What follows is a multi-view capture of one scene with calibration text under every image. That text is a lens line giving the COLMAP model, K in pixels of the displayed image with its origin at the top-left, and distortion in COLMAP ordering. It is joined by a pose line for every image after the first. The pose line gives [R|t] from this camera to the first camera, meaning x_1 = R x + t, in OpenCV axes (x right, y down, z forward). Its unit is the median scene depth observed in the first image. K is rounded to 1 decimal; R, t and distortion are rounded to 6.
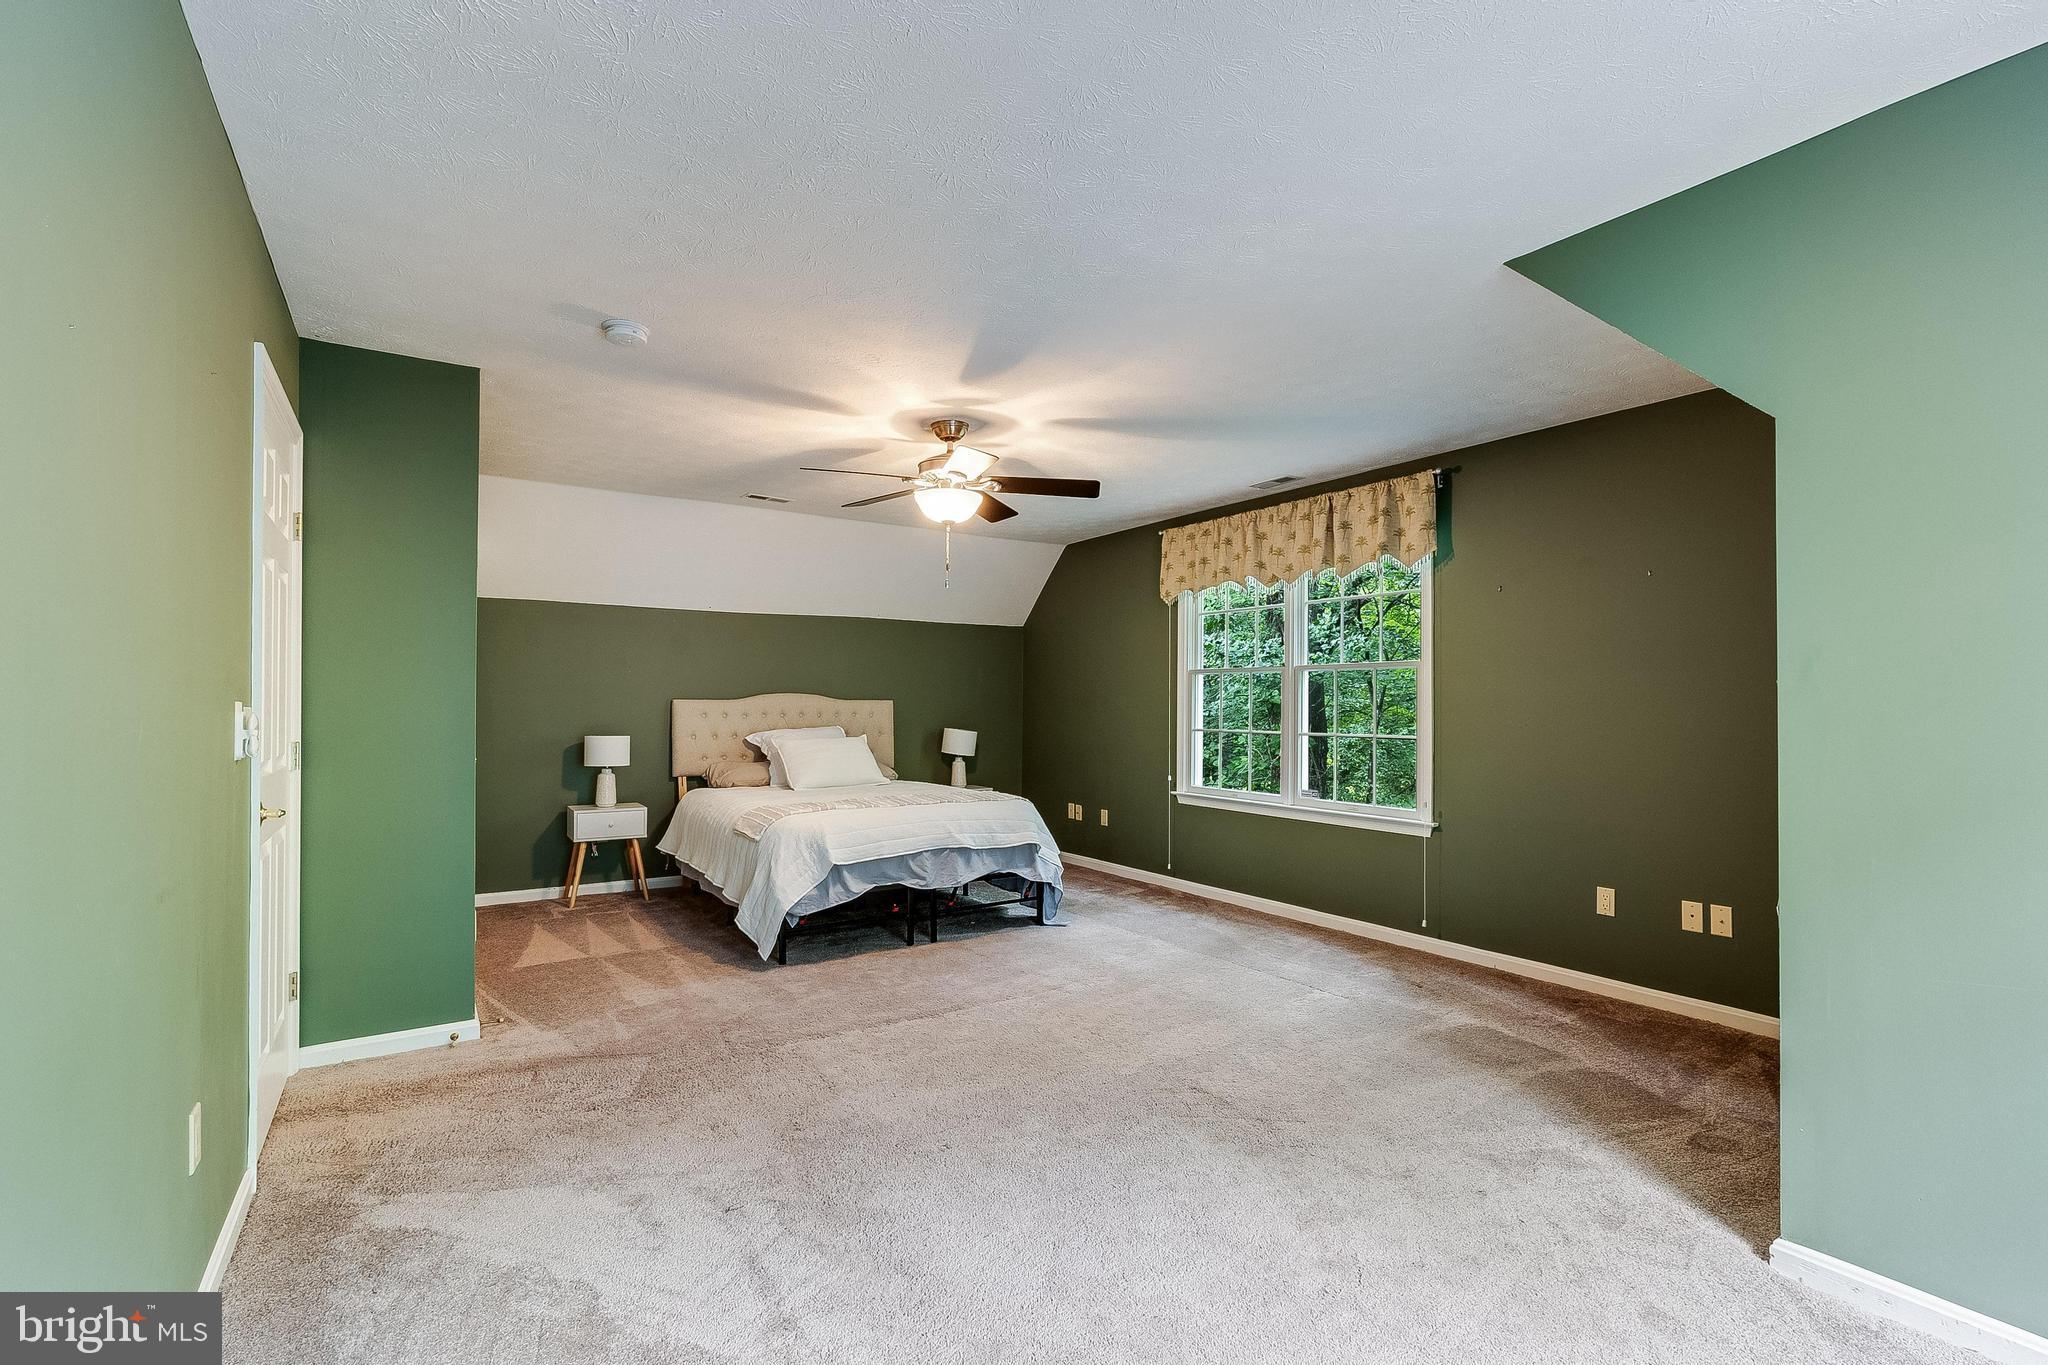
lens RADIAL K [[910.1, 0, 1024.4], [0, 910.1, 696.7], [0, 0, 1]] dist [-0.002173, -0.000570]
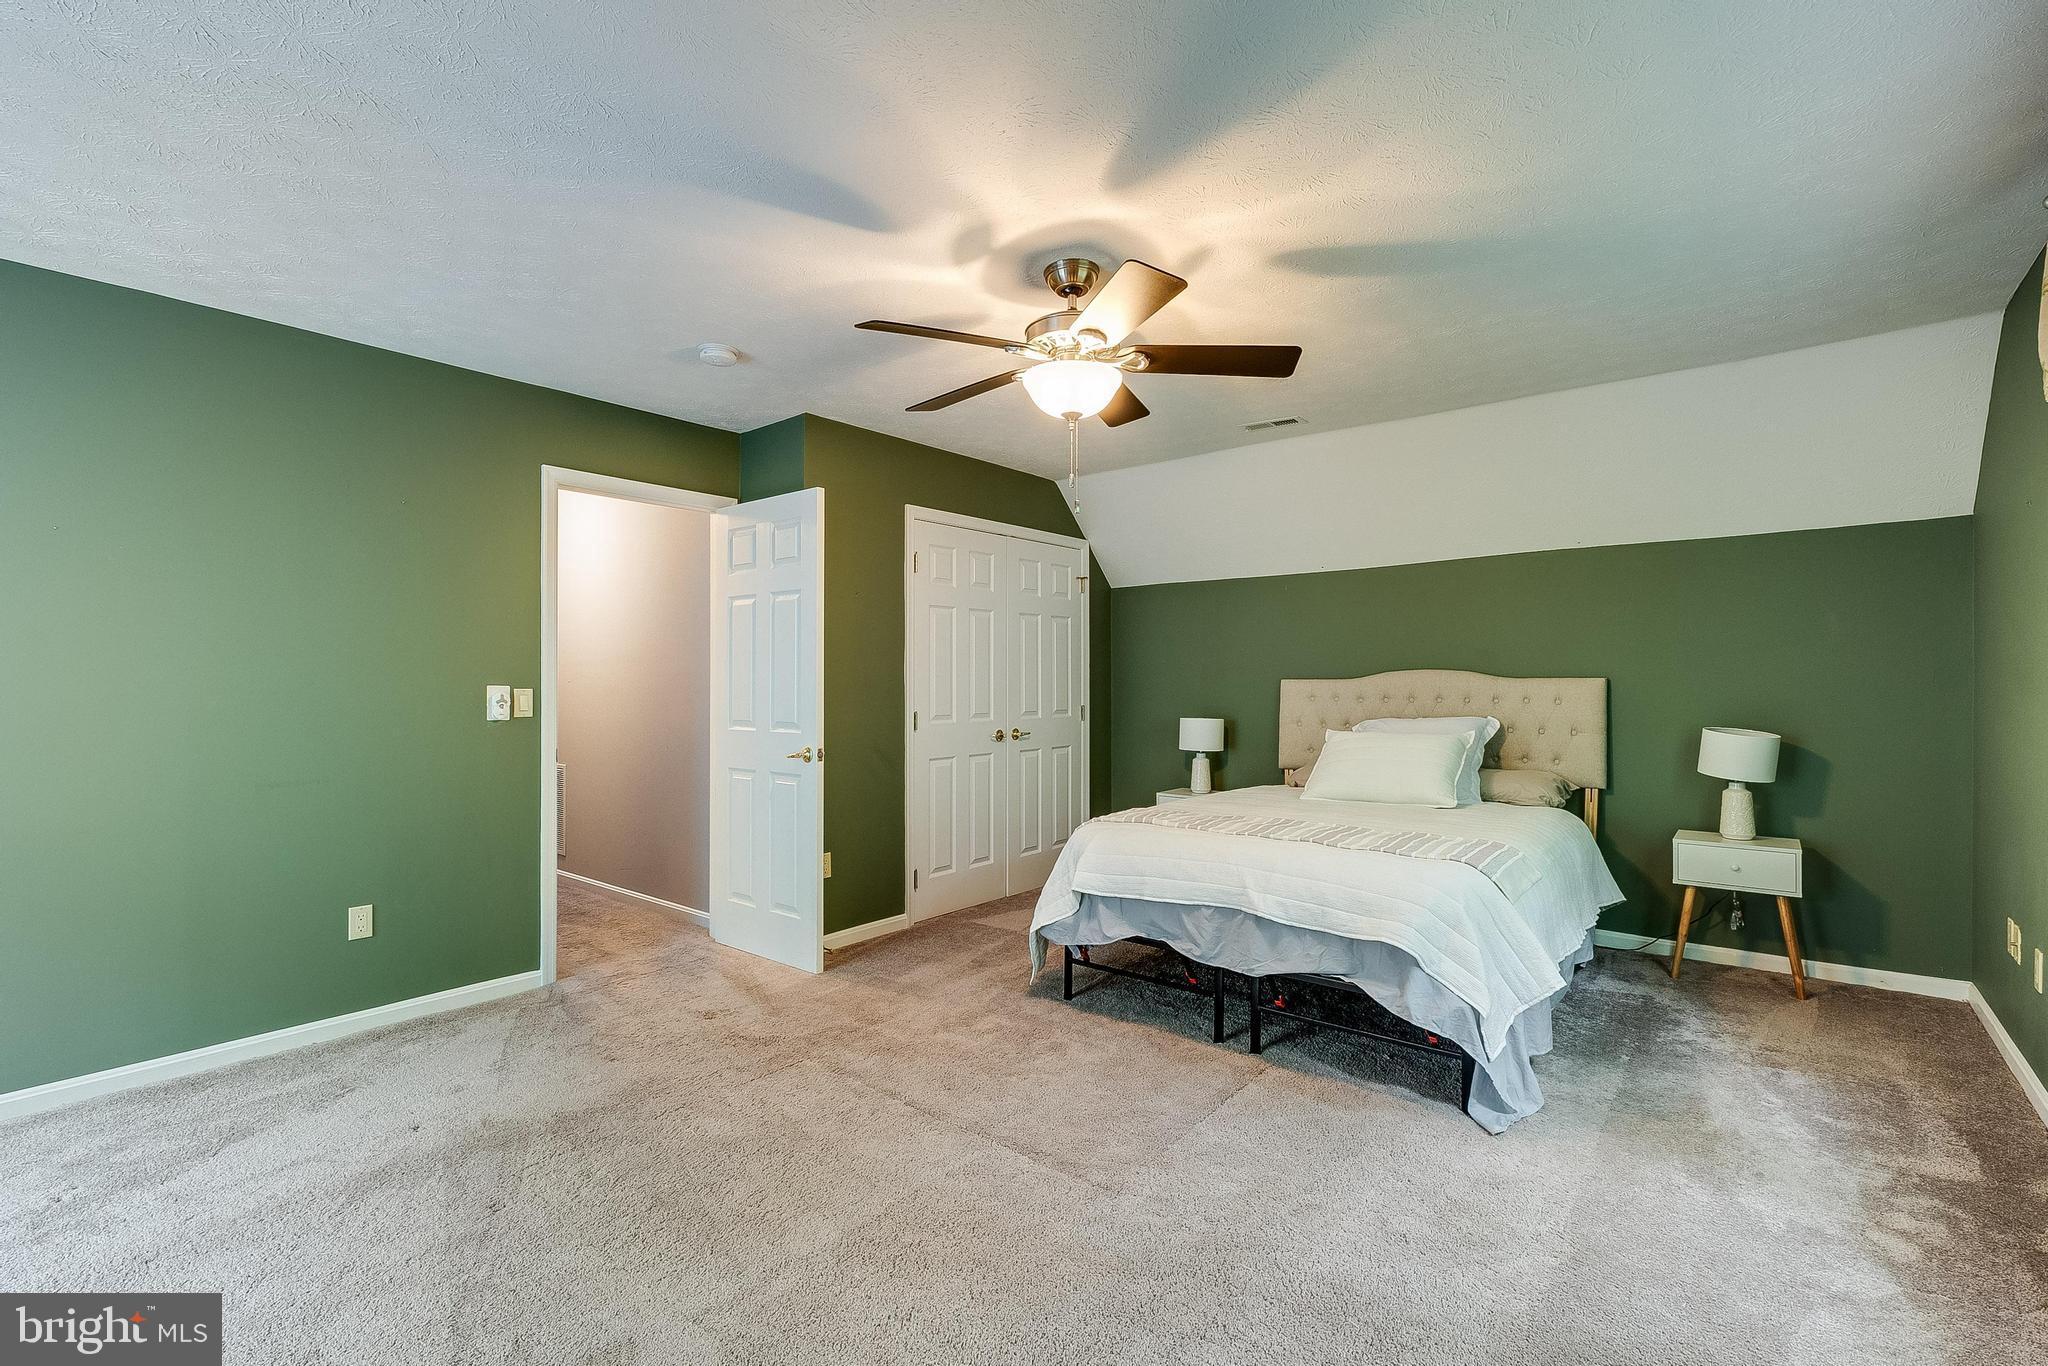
lens RADIAL K [[910.1, 0, 1024.5], [0, 910.1, 678.2], [0, 0, 1]] dist [-0.002173, -0.000570]
pose [[0.290261, -0.009443, -0.956901, 0.490079], [0.010116, 0.999926, -0.006800, 0.006772], [0.956894, -0.007706, 0.290335, 0.683556]]
